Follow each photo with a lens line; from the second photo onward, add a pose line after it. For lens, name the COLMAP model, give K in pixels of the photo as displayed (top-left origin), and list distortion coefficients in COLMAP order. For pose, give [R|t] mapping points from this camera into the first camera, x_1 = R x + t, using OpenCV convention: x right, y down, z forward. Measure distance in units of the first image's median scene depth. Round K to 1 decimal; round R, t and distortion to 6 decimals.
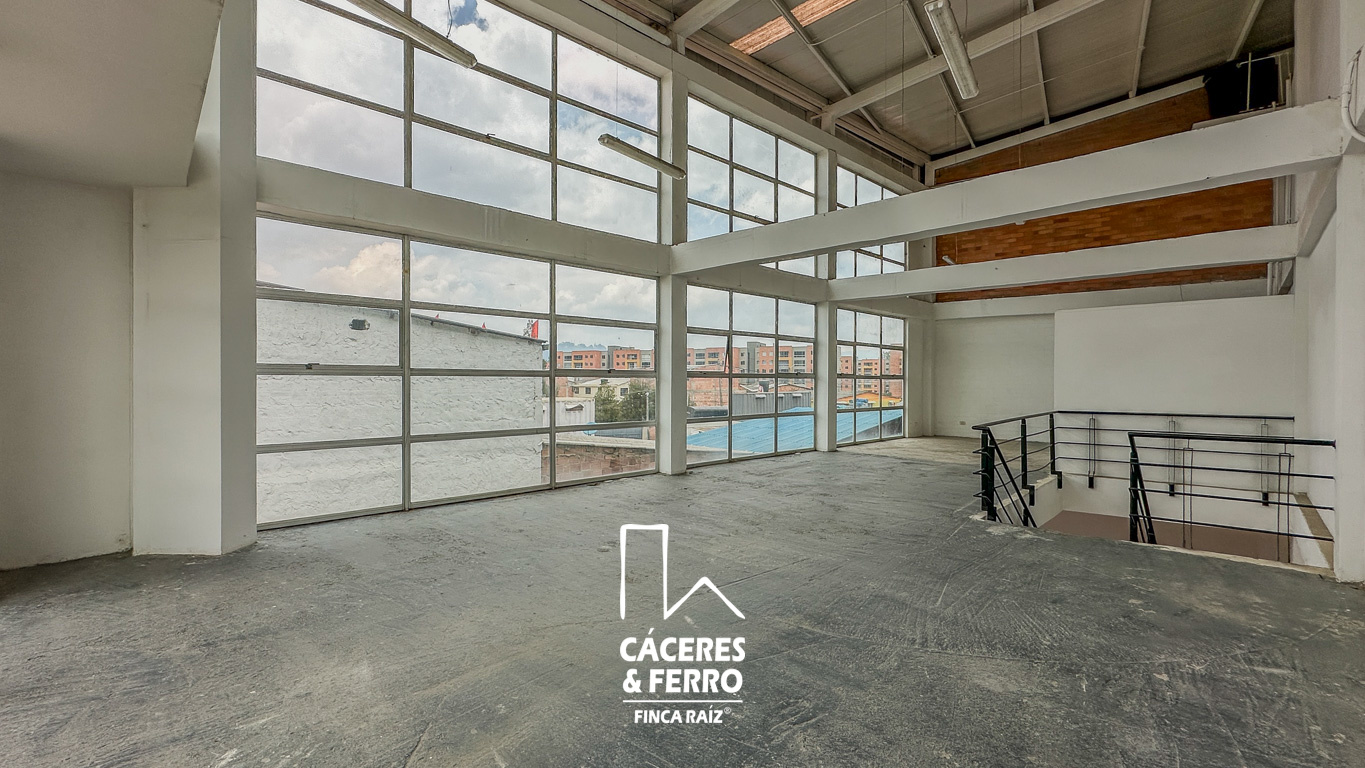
lens RADIAL K [[544.5, 0, 682.5], [0, 544.5, 384.0], [0, 0, 1]] dist [-0.000247, 0.000042]
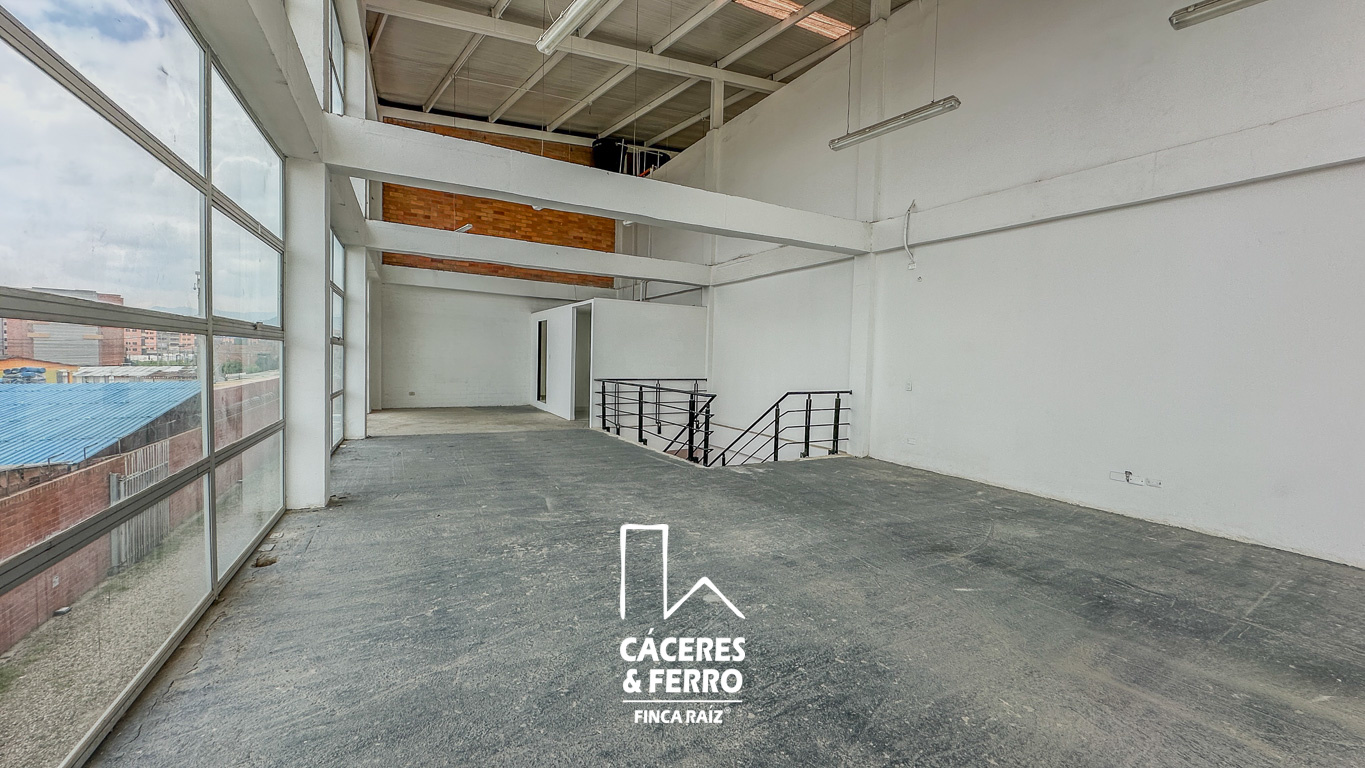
lens RADIAL K [[547.1, 0, 632.6], [0, 547.1, 383.2], [0, 0, 1]] dist [-0.000573, -0.000135]
pose [[0.339409, -0.040456, 0.939769, -0.711750], [-0.018510, 0.998594, 0.049673, -0.005794], [-0.940457, -0.034254, 0.338183, 0.752033]]
